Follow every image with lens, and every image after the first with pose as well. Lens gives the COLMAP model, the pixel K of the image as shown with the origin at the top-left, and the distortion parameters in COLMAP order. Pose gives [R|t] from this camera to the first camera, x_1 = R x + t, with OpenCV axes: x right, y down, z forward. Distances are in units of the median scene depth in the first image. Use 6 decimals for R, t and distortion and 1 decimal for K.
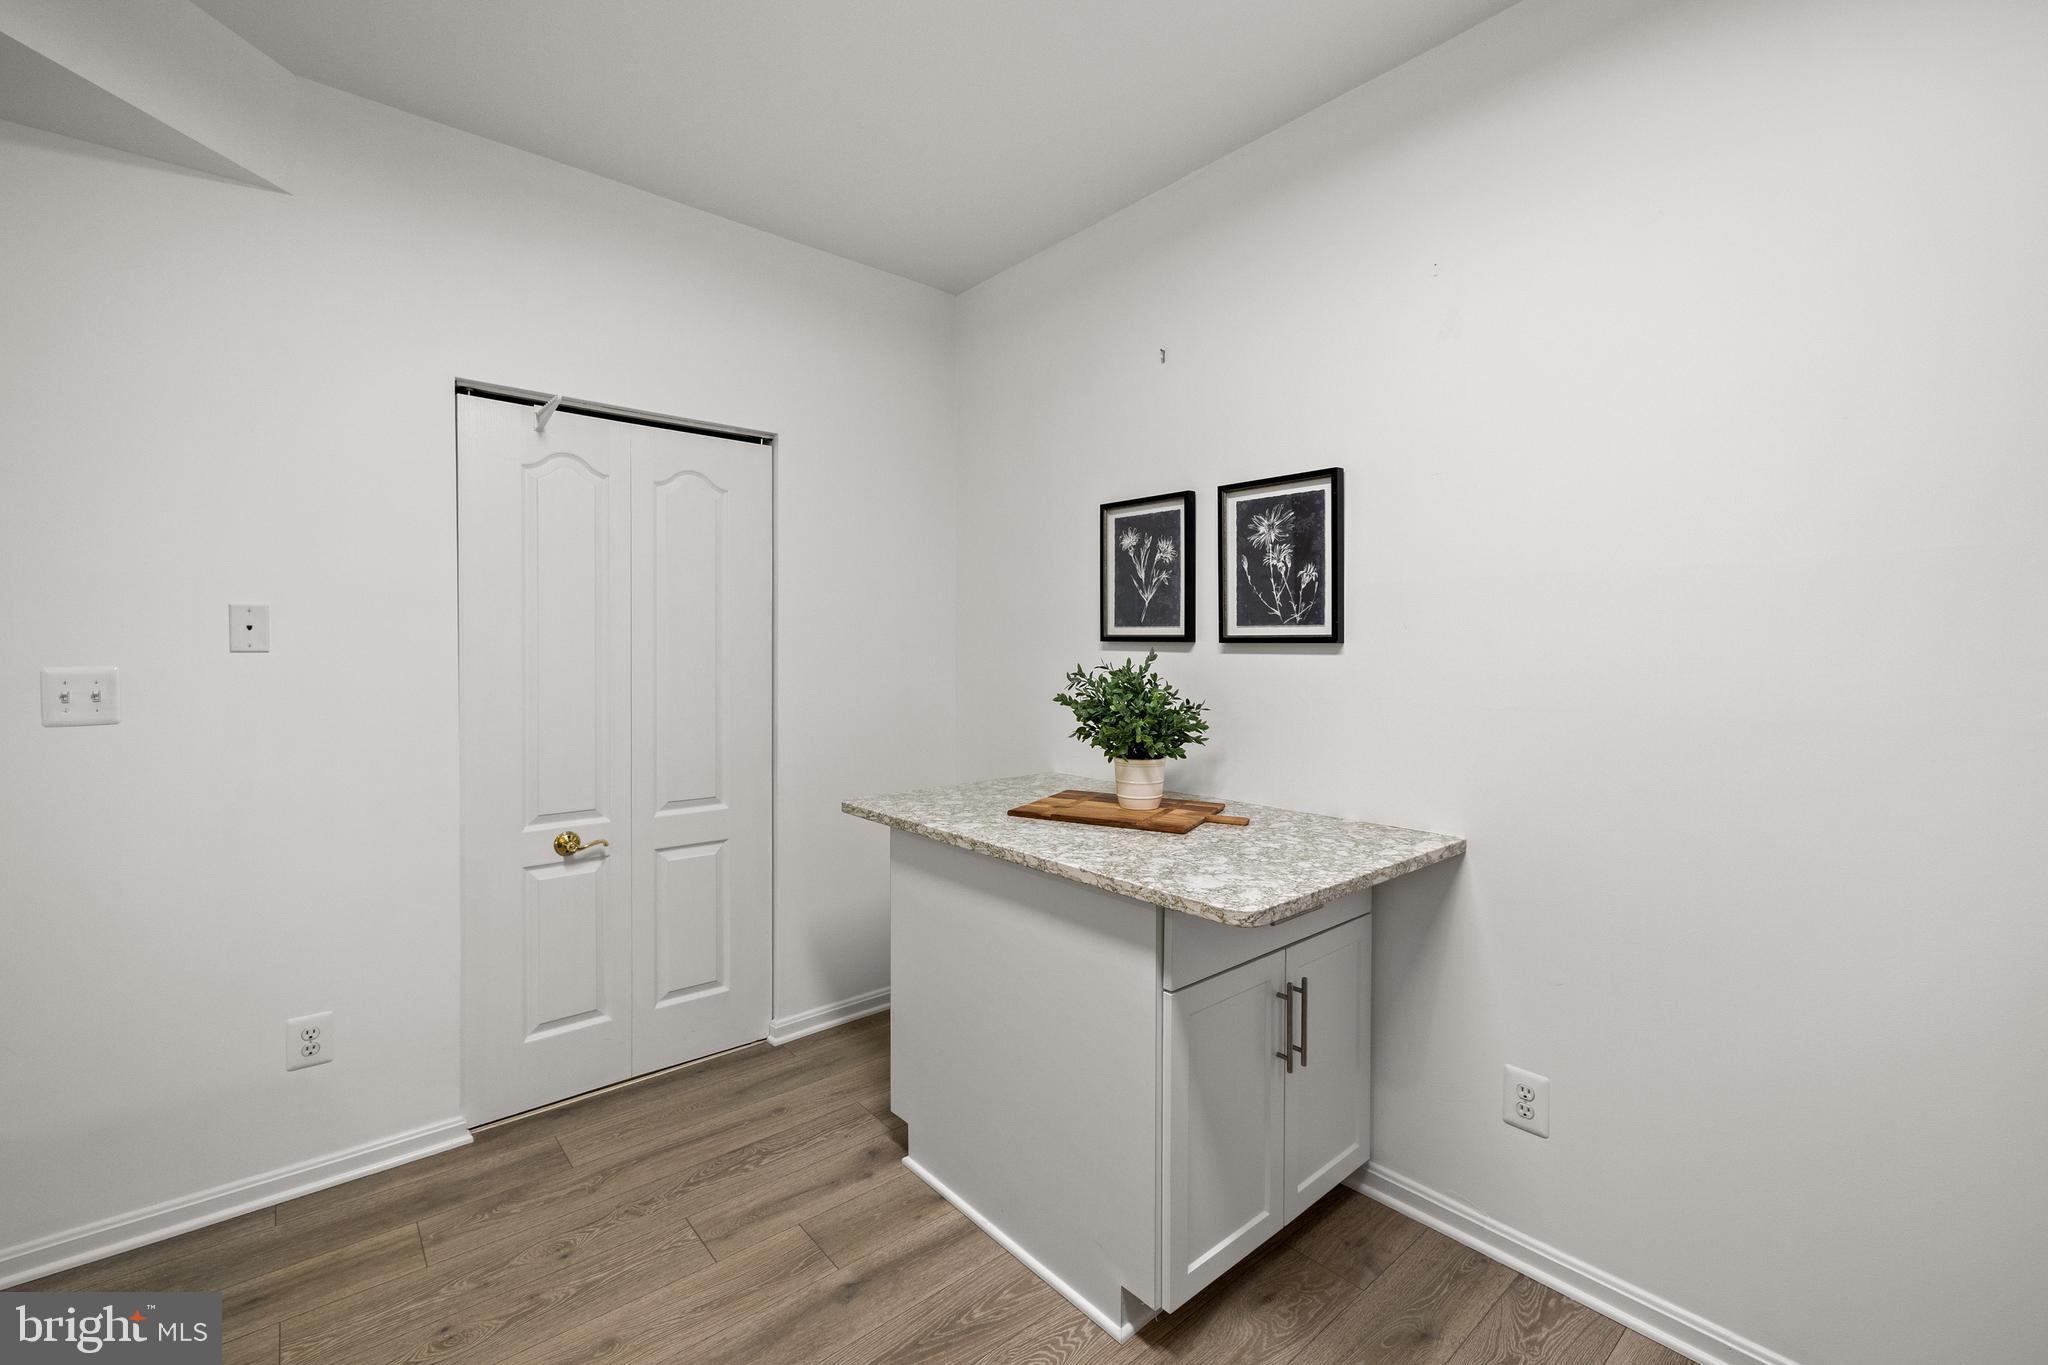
lens RADIAL K [[873.7, 0, 1025.7], [0, 873.7, 654.0], [0, 0, 1]] dist [0.000834, -0.000516]
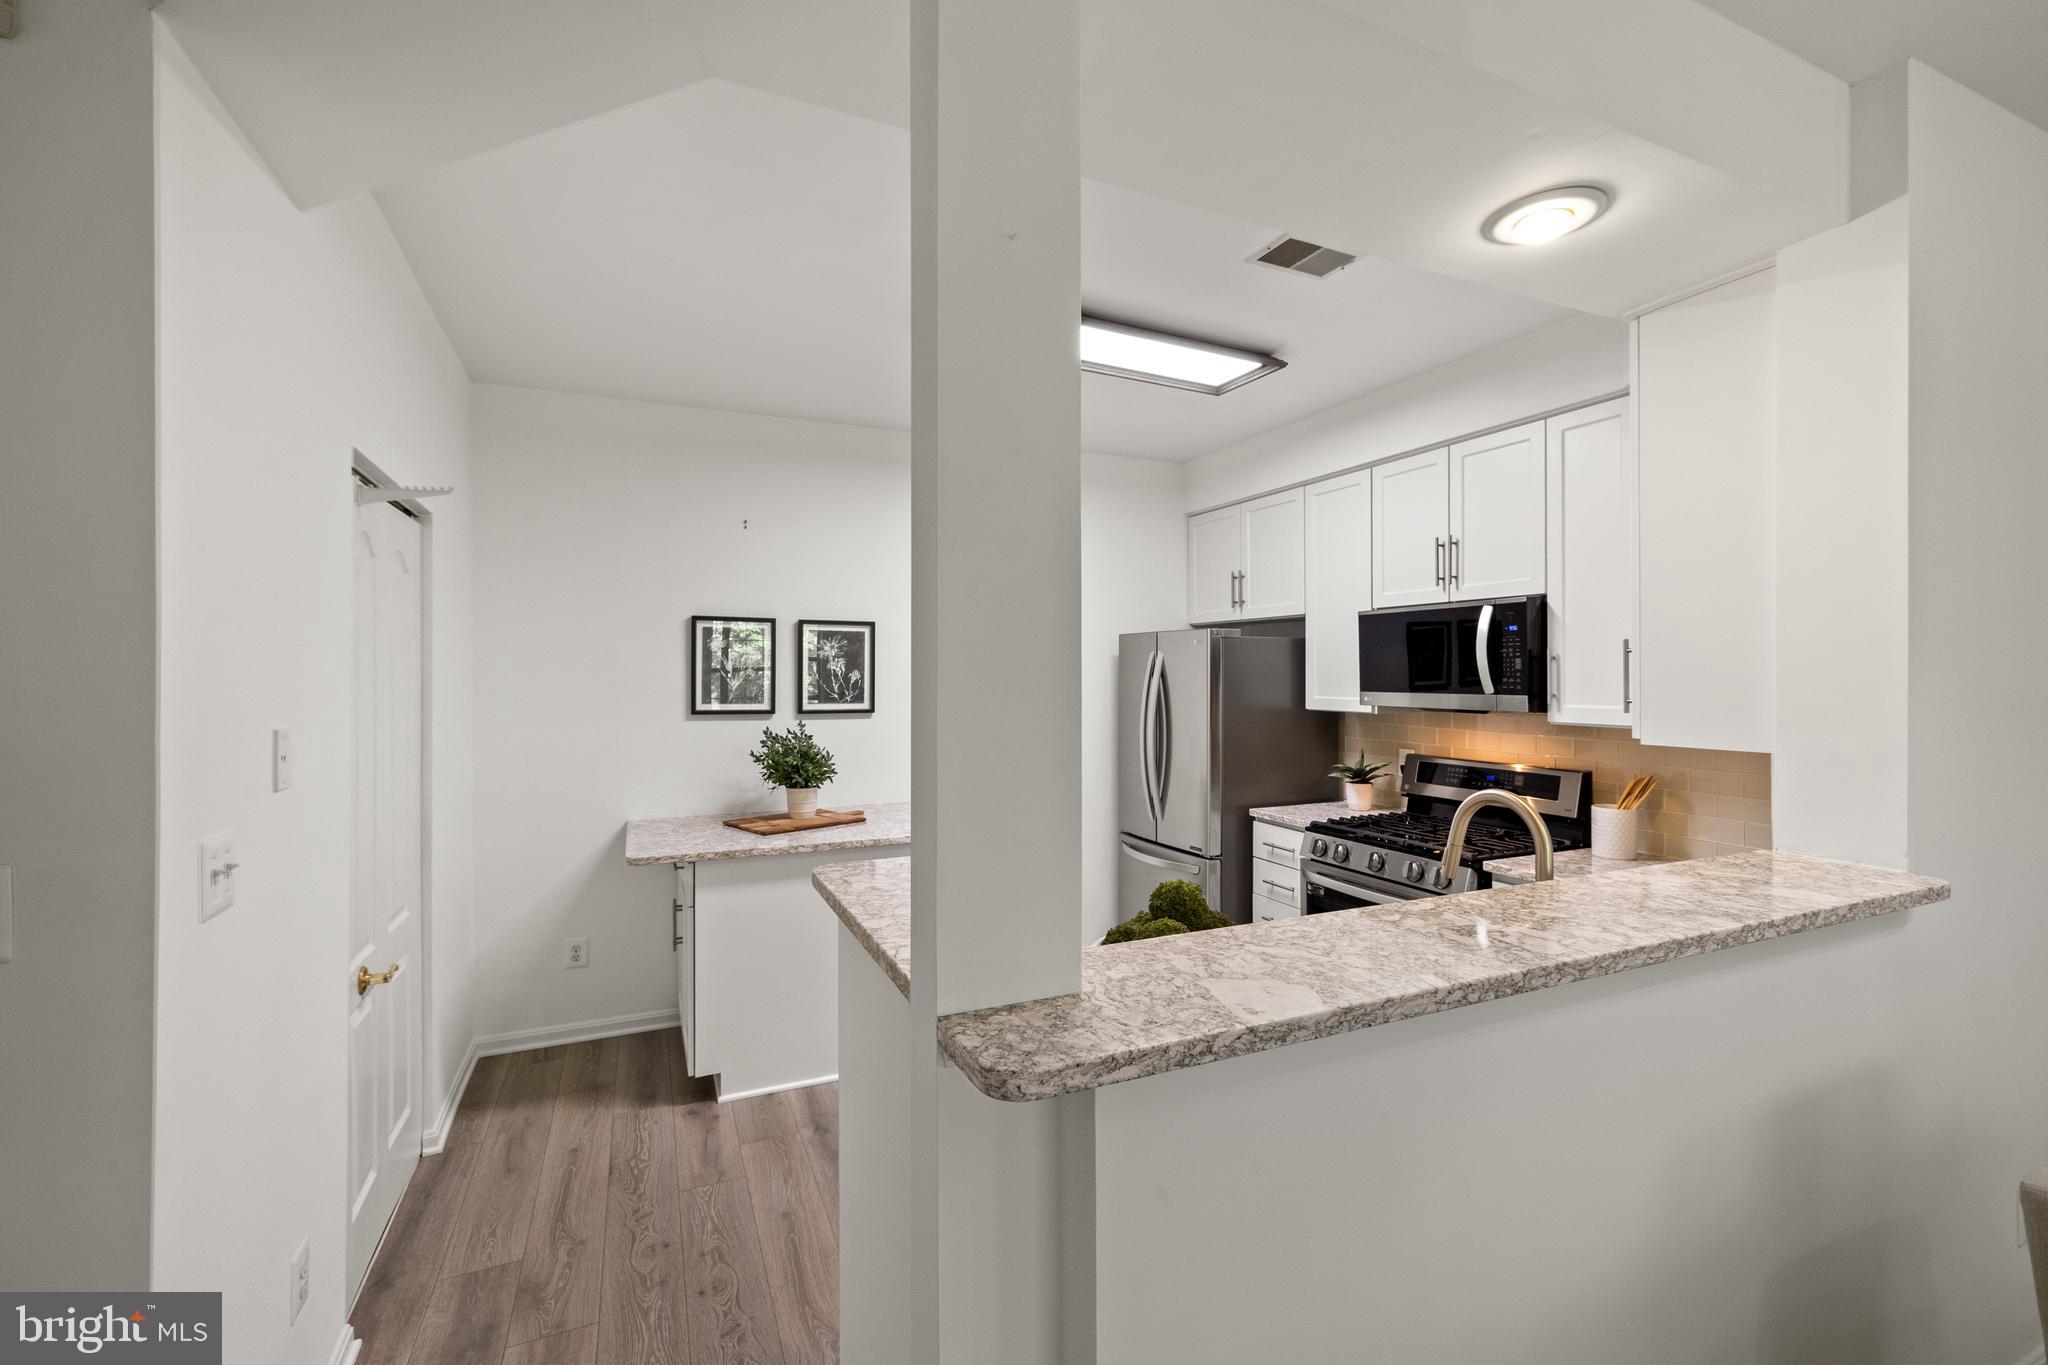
lens RADIAL K [[873.7, 0, 1013.3], [0, 873.7, 671.3], [0, 0, 1]] dist [0.000834, -0.000516]
pose [[0.287824, 0.000215, 0.957683, -1.299348], [0.009532, 0.999950, -0.003089, -0.088605], [-0.957636, 0.010018, 0.287808, 0.146577]]
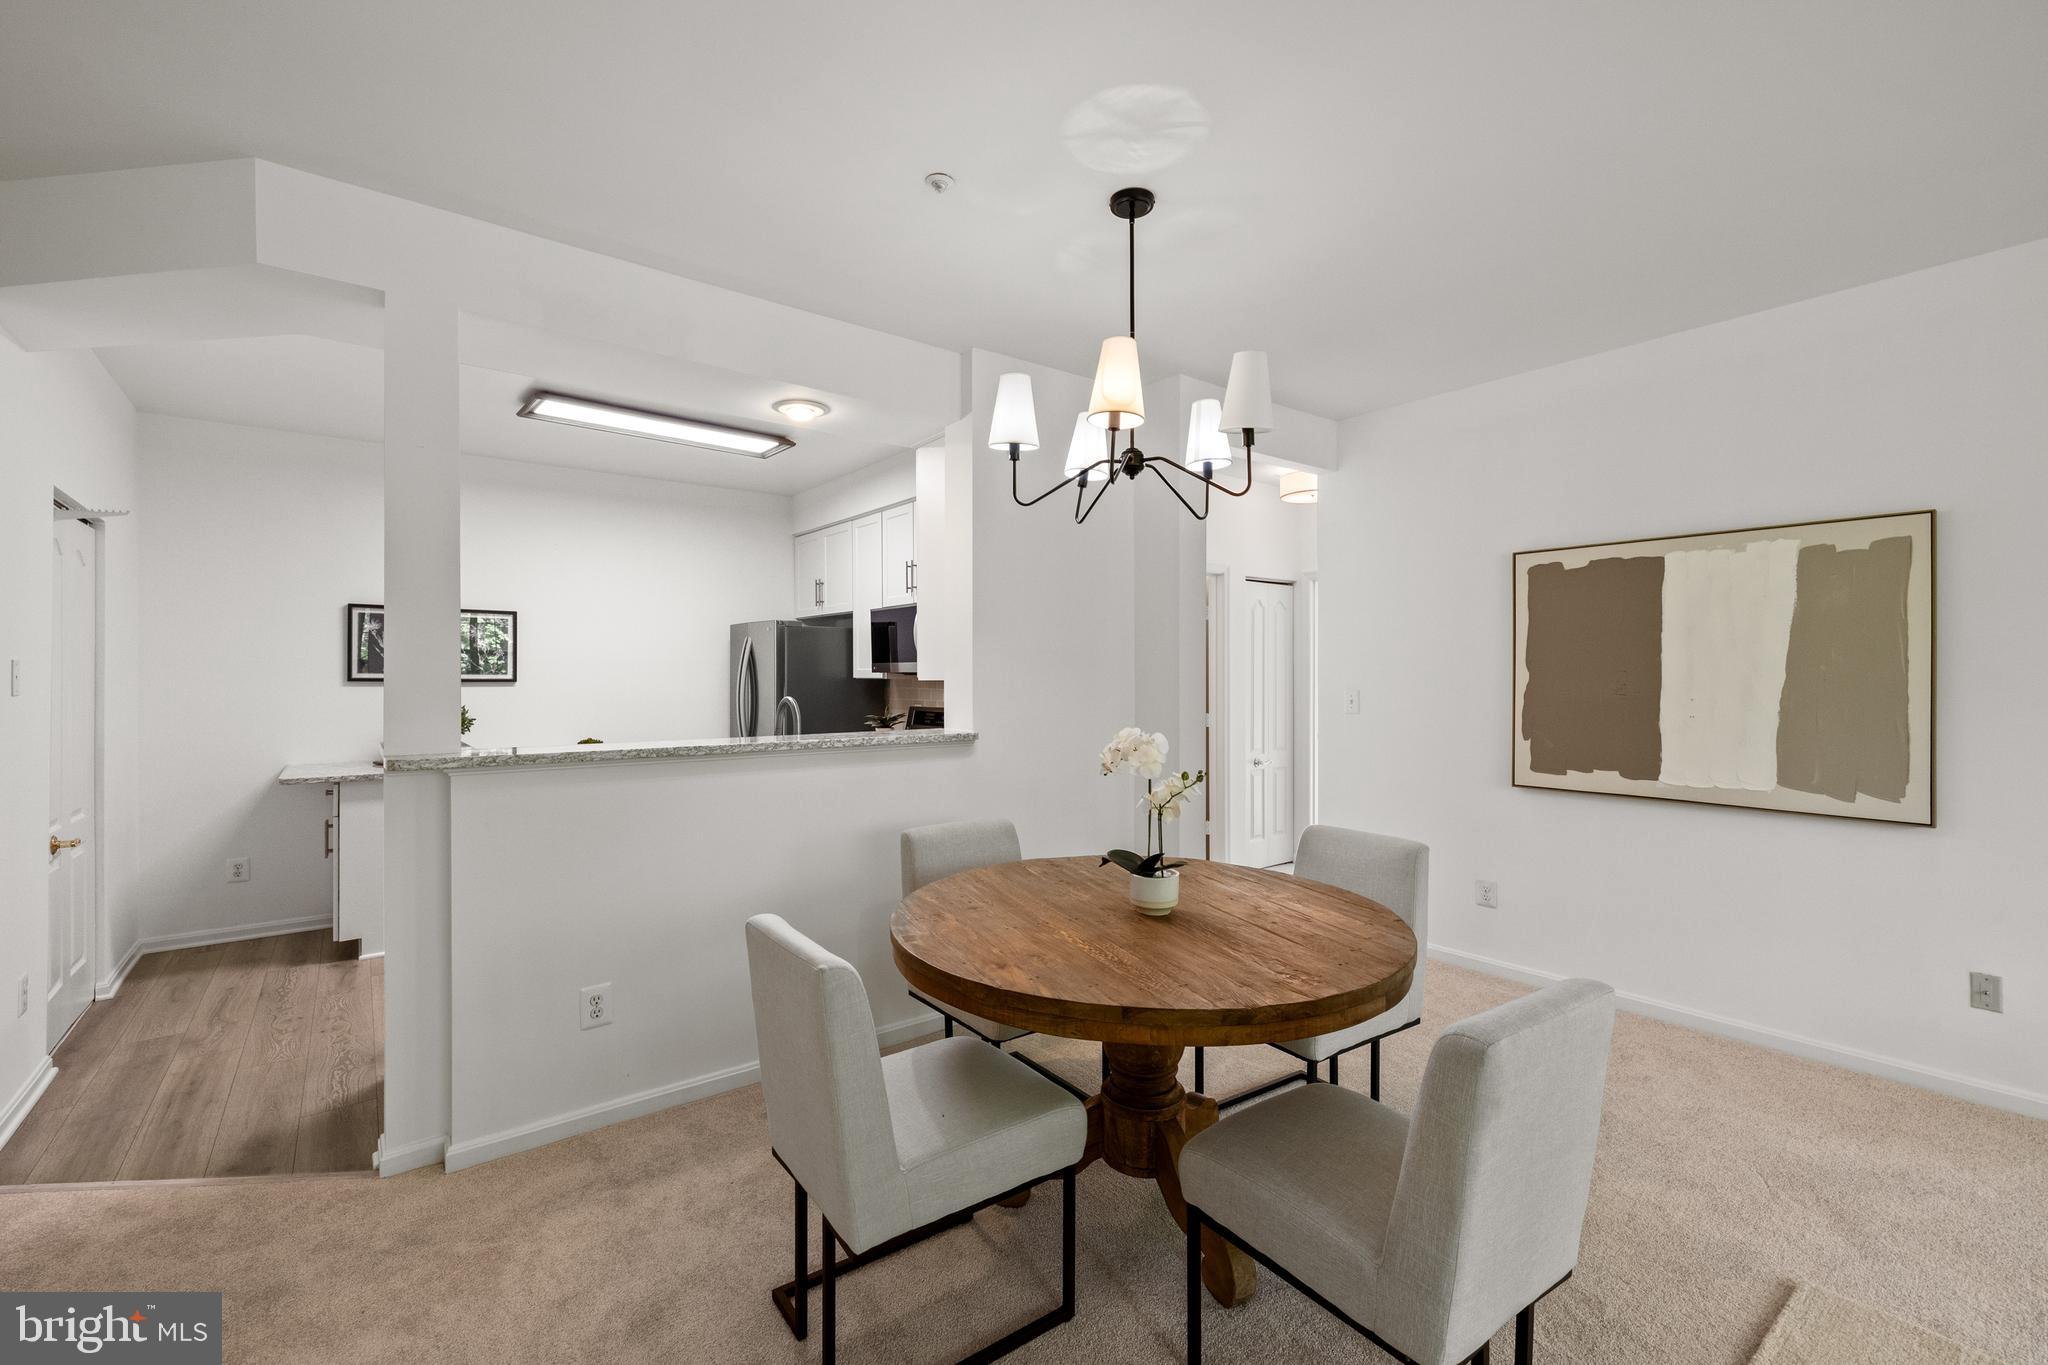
lens RADIAL K [[873.7, 0, 1032.2], [0, 873.7, 670.3], [0, 0, 1]] dist [0.000834, -0.000516]
pose [[0.035360, 0.004867, 0.999363, -1.934952], [0.012127, 0.999912, -0.005298, -0.013103], [-0.999301, 0.012307, 0.035298, -0.514482]]
